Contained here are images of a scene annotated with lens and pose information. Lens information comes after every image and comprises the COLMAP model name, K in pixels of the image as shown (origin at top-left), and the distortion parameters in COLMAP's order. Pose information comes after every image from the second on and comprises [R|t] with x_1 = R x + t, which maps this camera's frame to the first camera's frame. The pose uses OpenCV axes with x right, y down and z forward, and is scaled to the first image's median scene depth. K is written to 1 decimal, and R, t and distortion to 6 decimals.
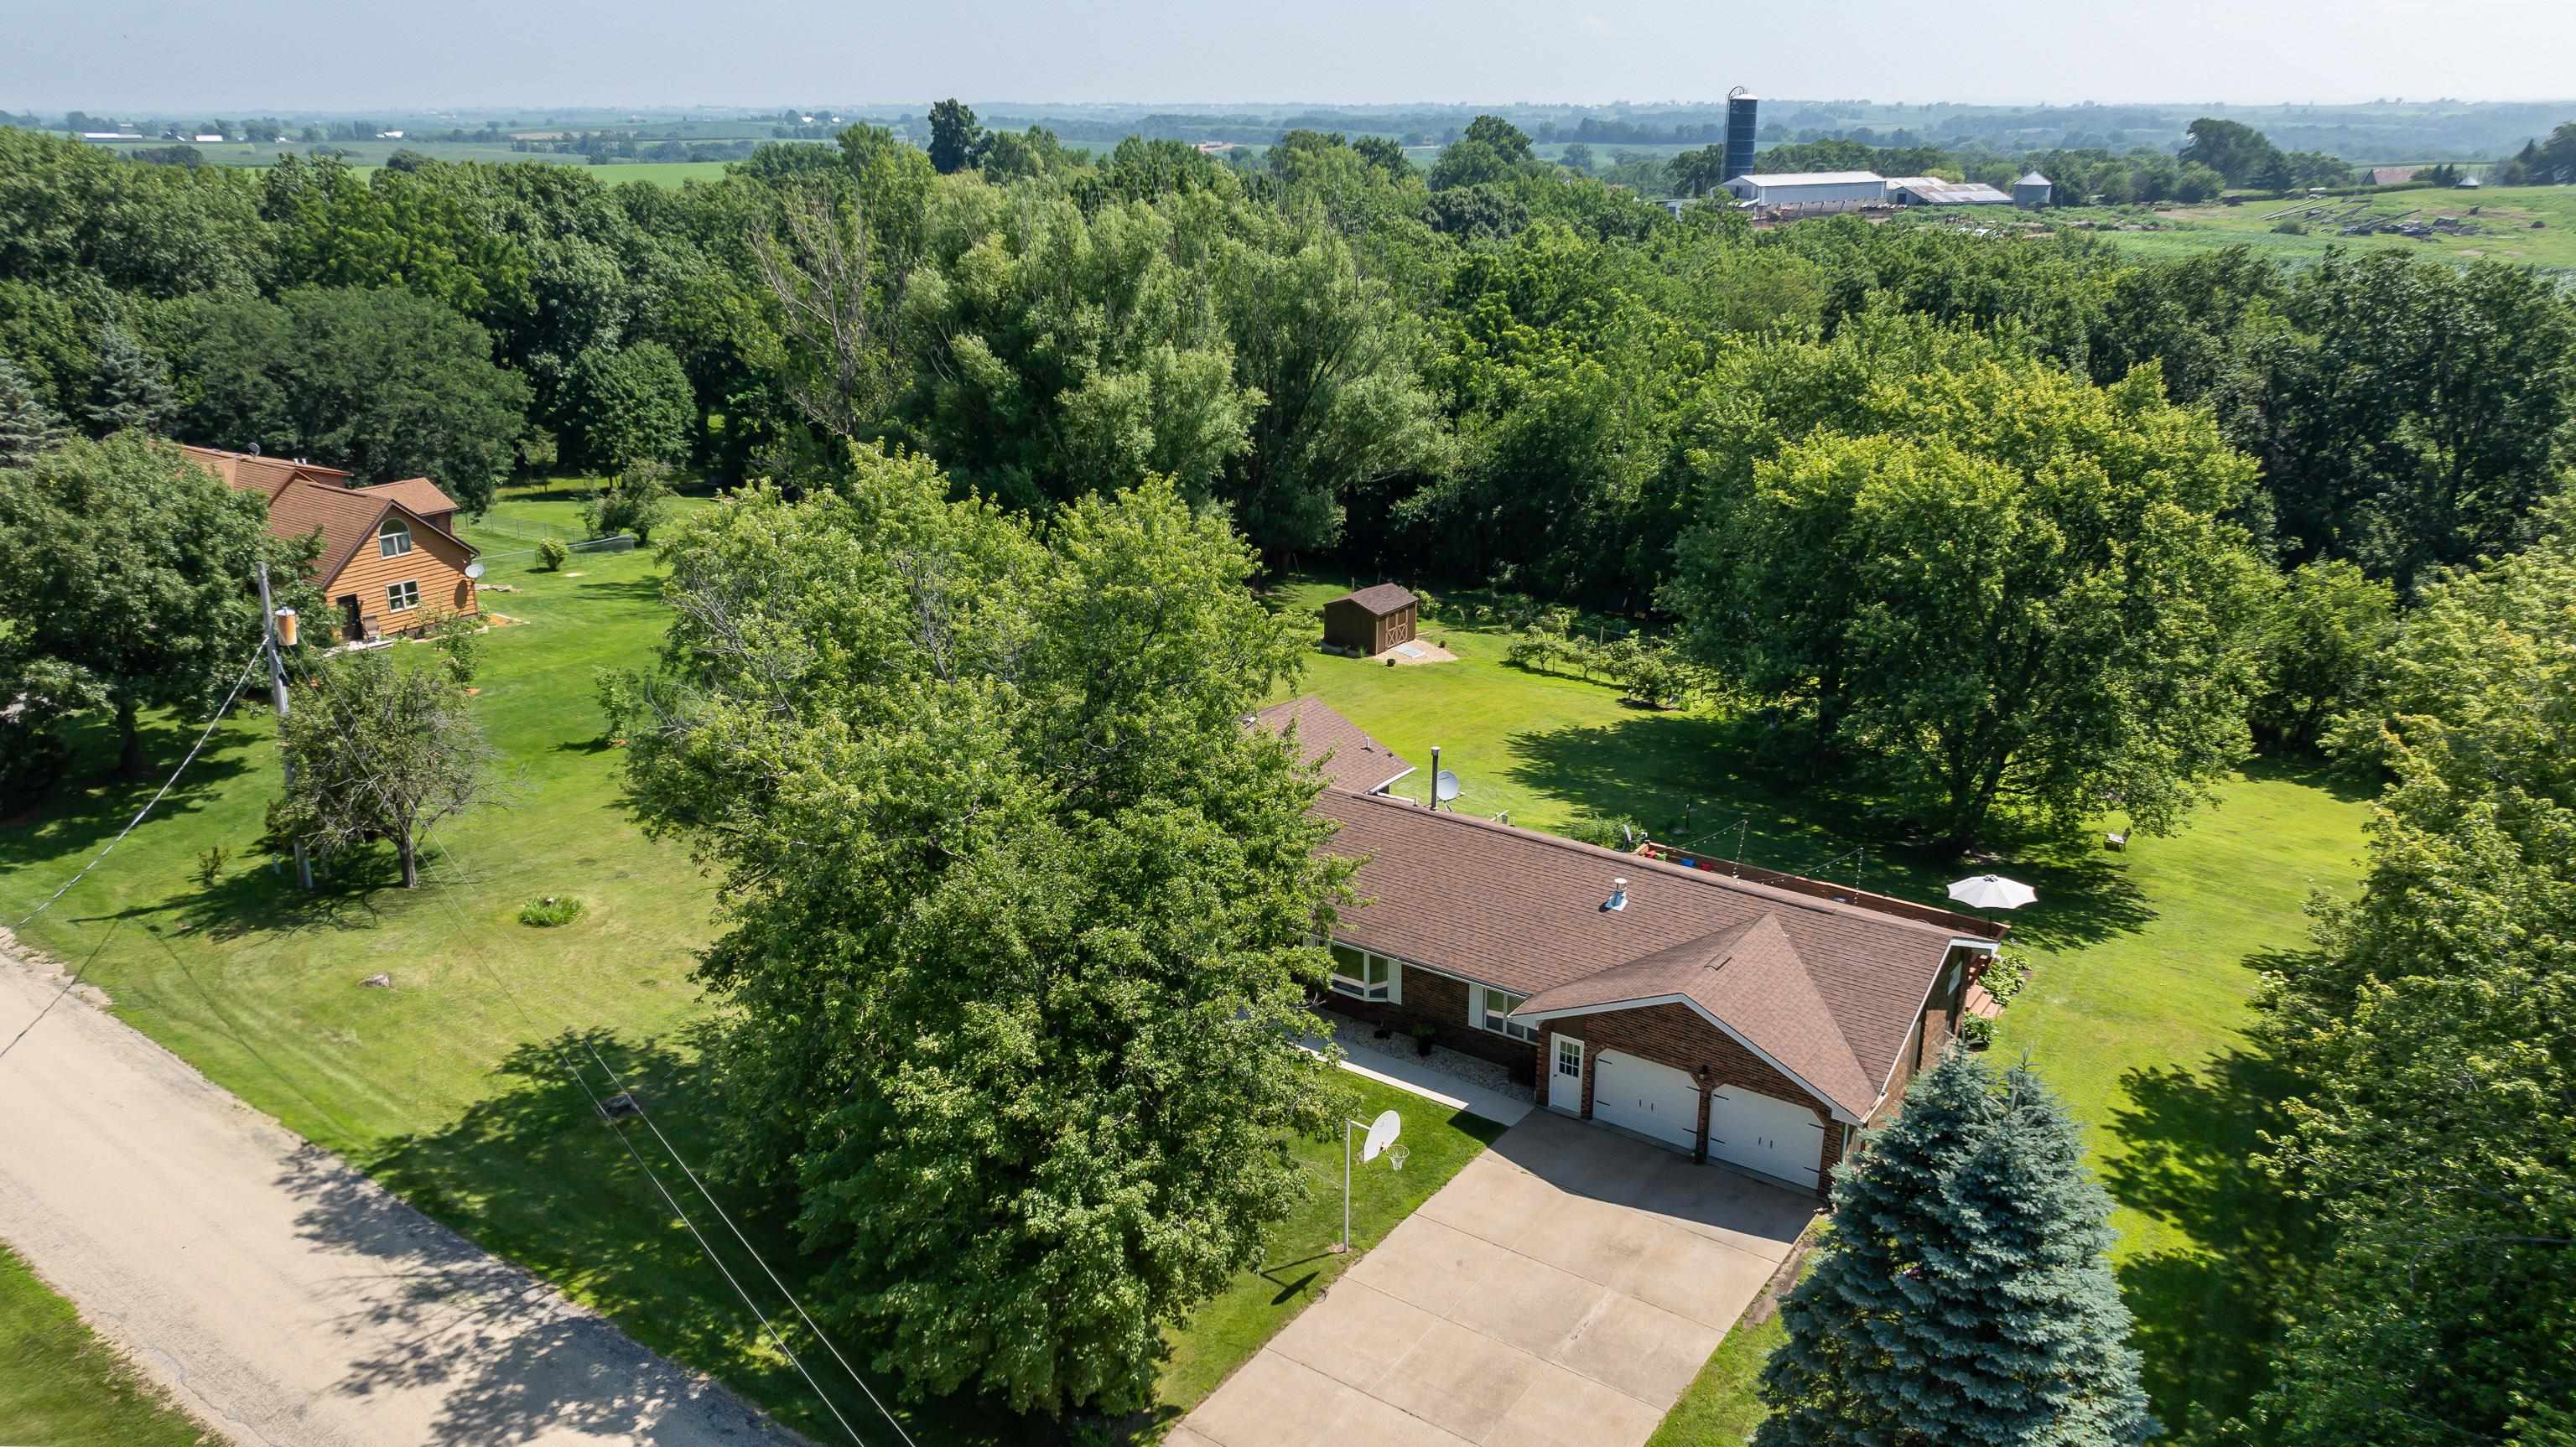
lens RADIAL K [[1861.3, 0, 1295.3], [0, 1861.3, 726.4], [0, 0, 1]] dist [-0.040006, 0.037833]
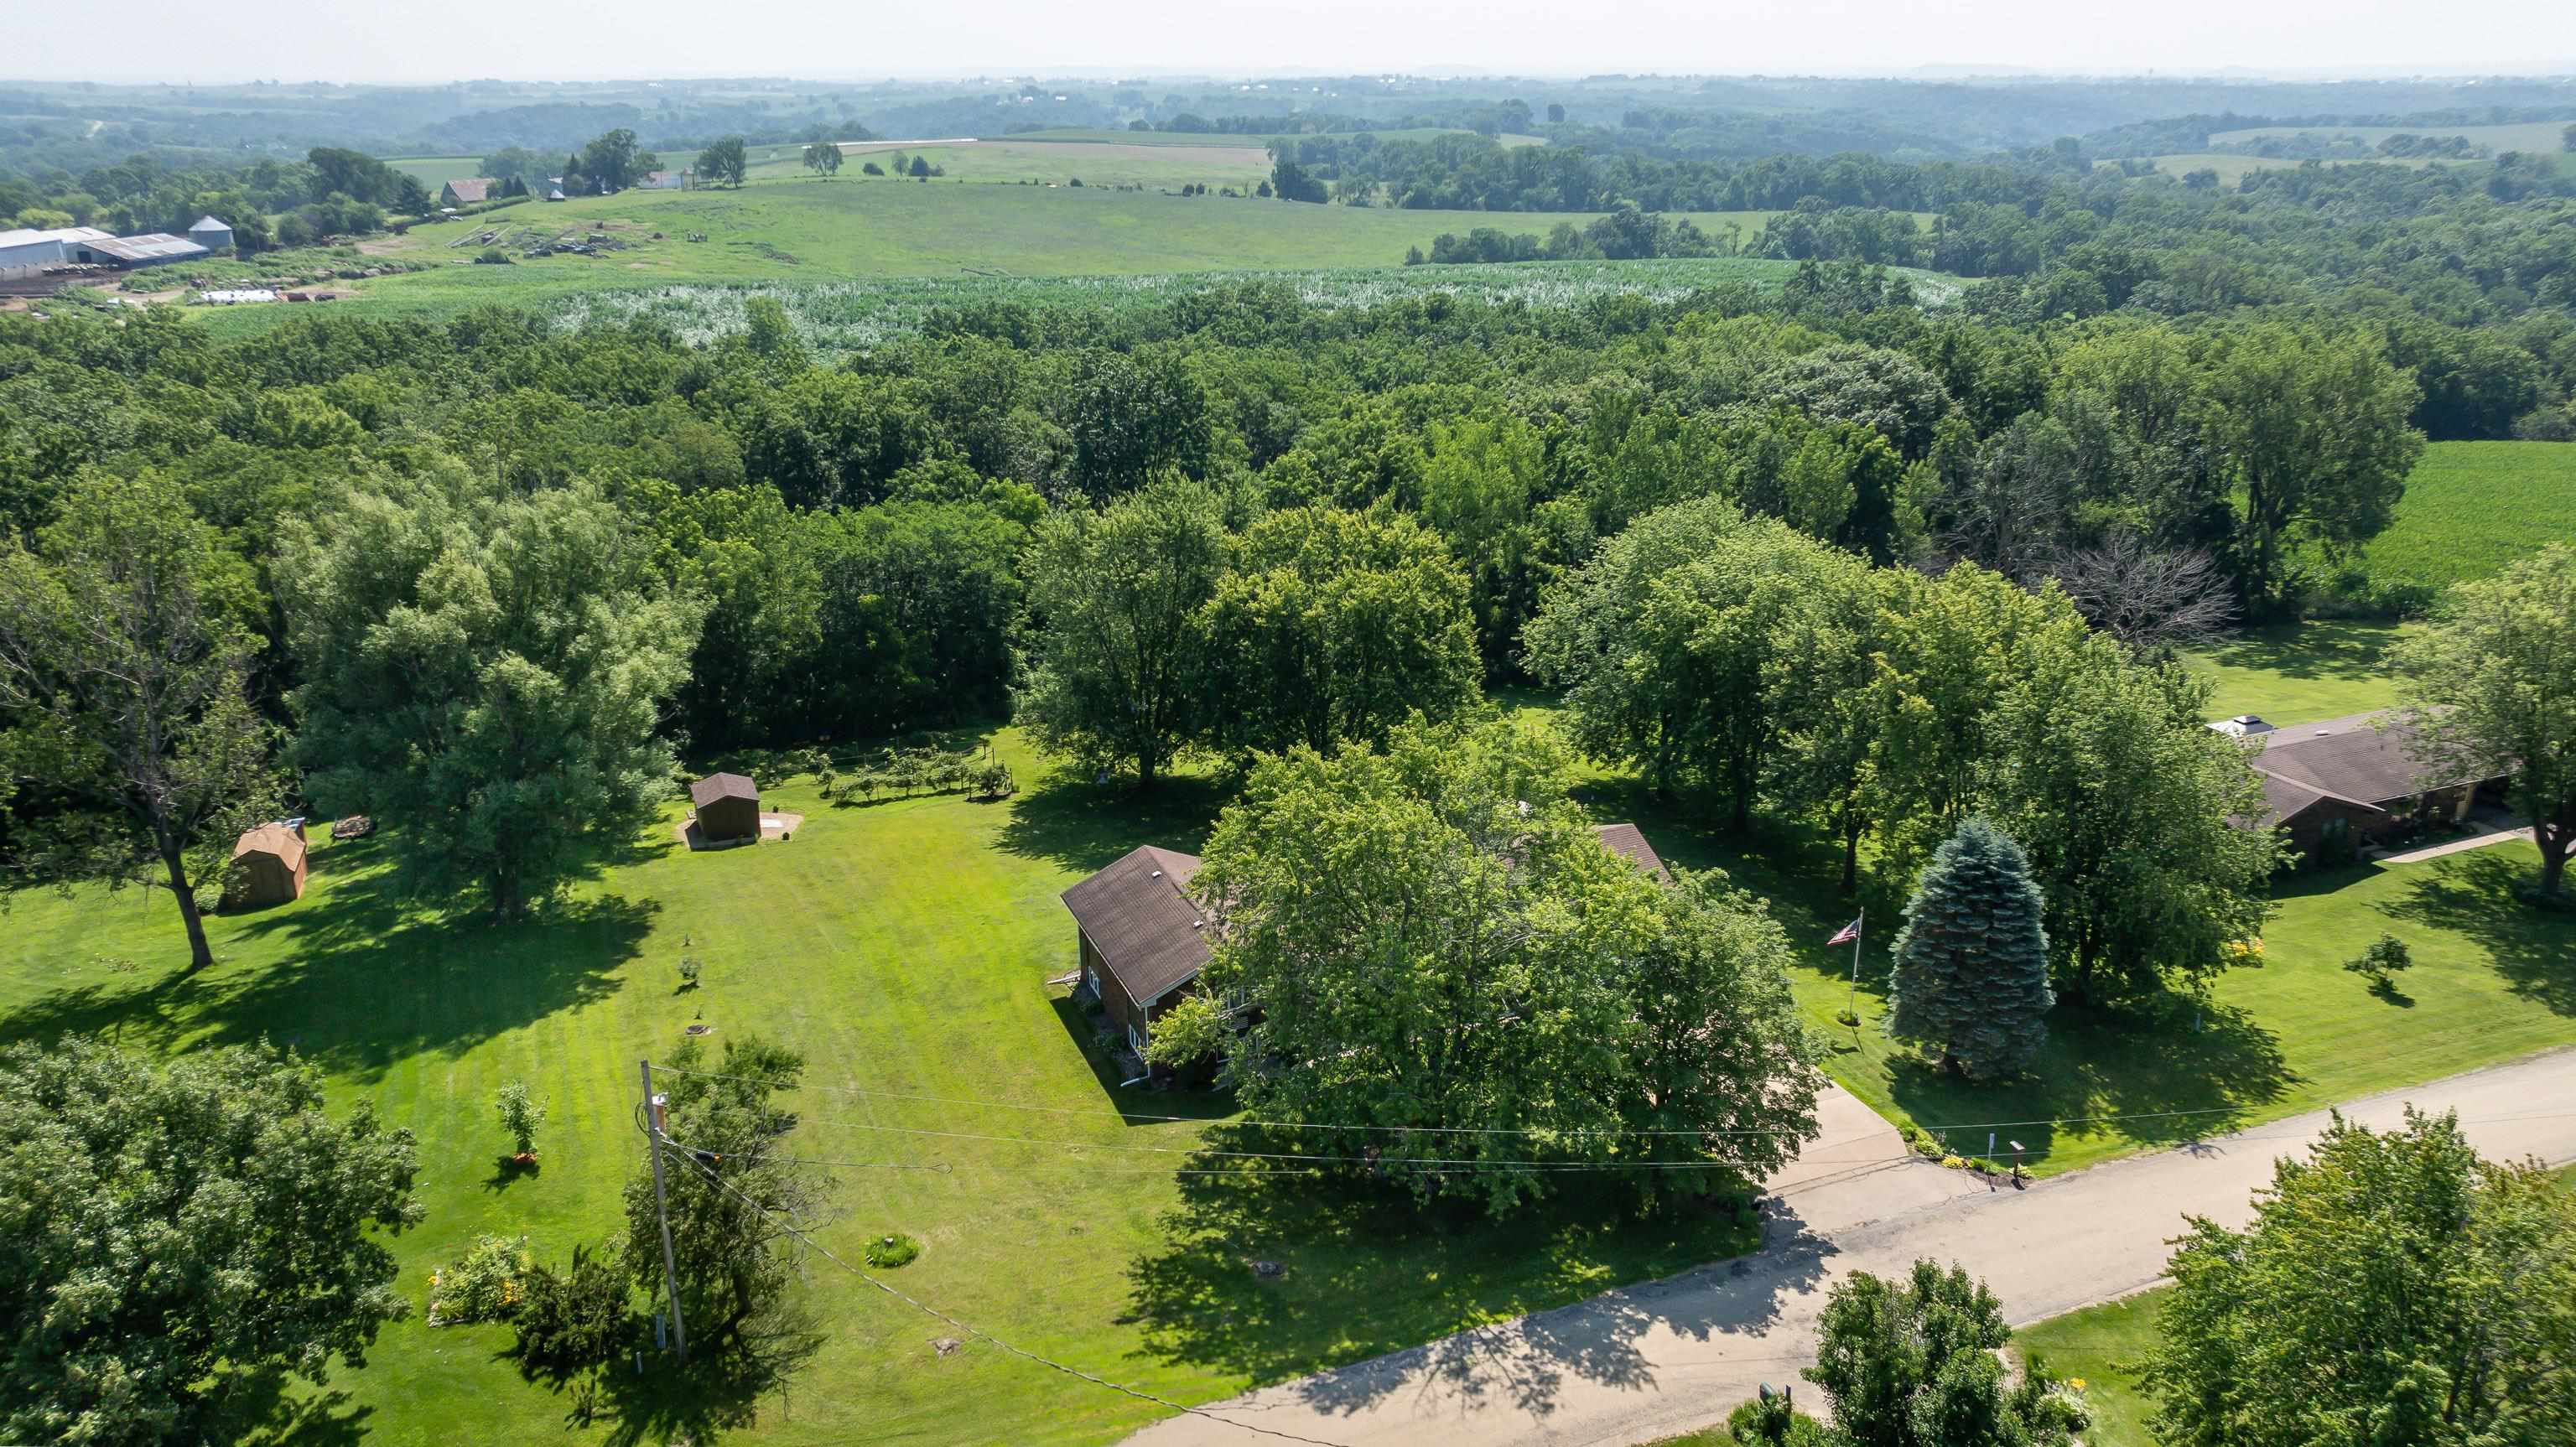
lens RADIAL K [[1861.3, 0, 1294.9], [0, 1861.3, 709.3], [0, 0, 1]] dist [-0.040006, 0.037833]
pose [[0.524230, -0.277048, 0.805250, -1.107635], [0.271602, 0.950610, 0.150243, -0.315984], [-0.807103, 0.139945, 0.573585, 0.129981]]
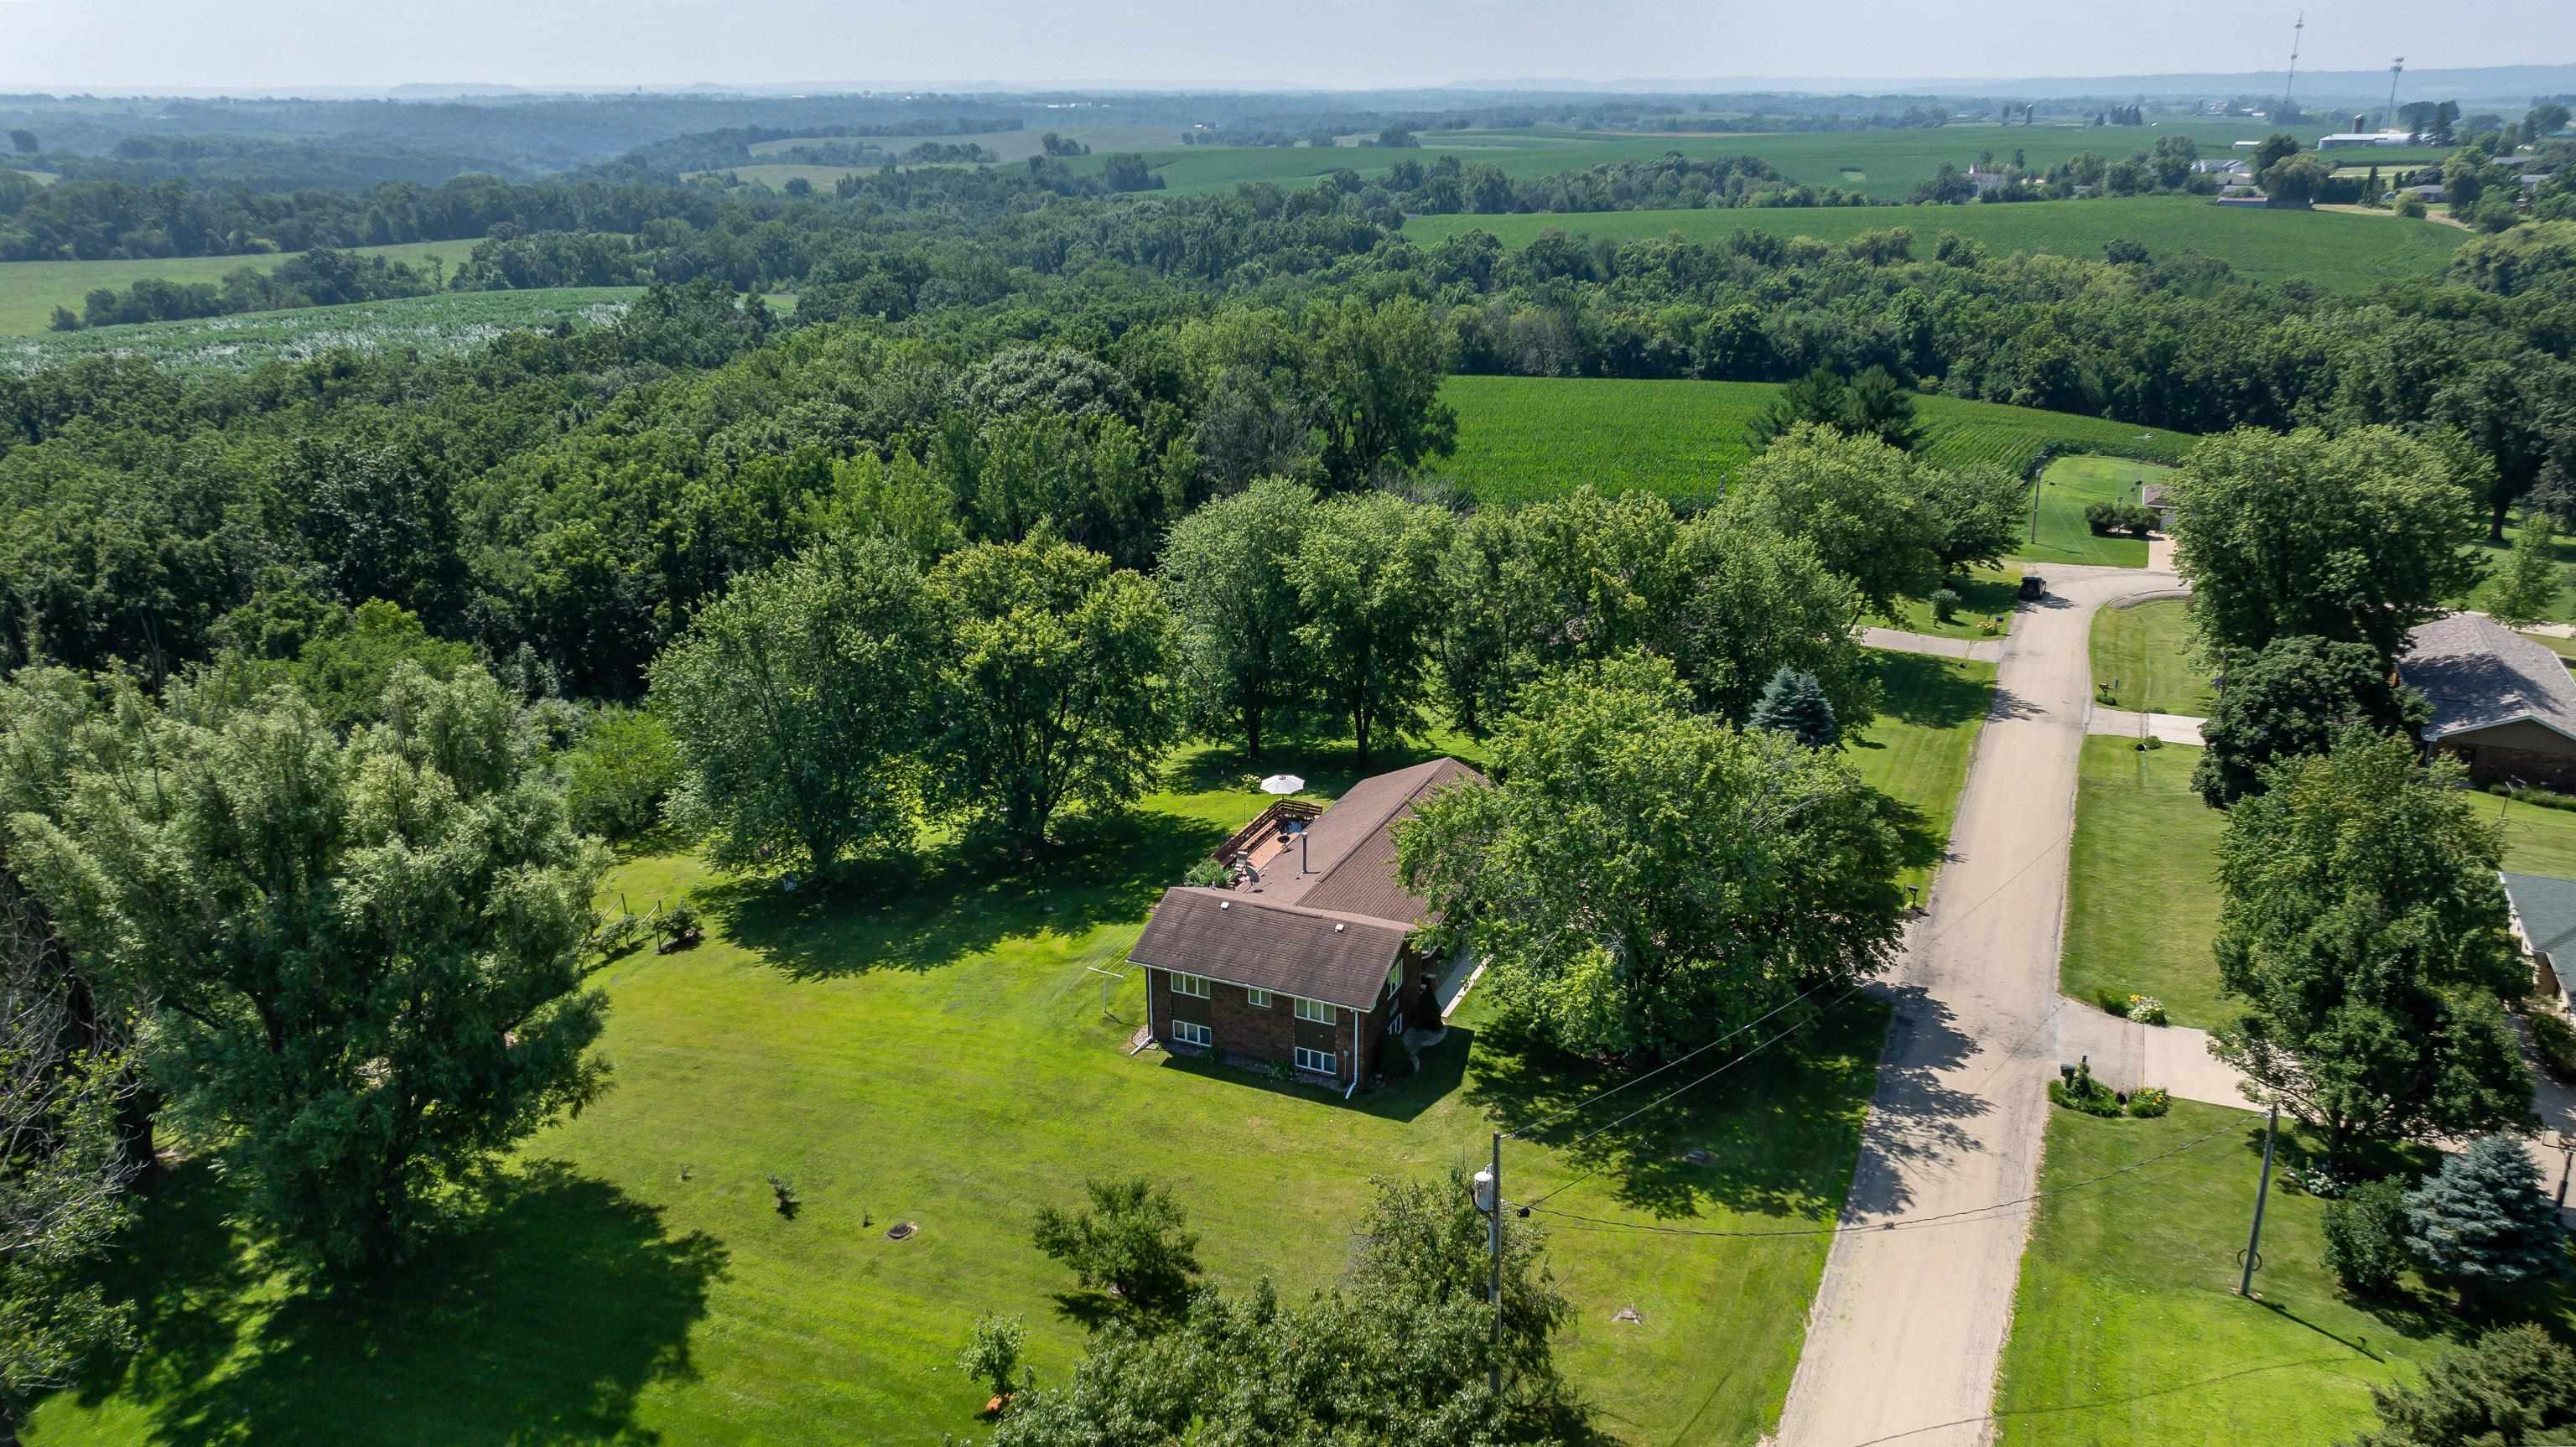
lens RADIAL K [[1861.3, 0, 1307.6], [0, 1861.3, 741.6], [0, 0, 1]] dist [-0.040006, 0.037833]
pose [[-0.204478, -0.325025, 0.923335, -1.329258], [0.312581, 0.872199, 0.376247, -0.636895], [-0.927622, 0.365551, -0.076749, 1.077434]]
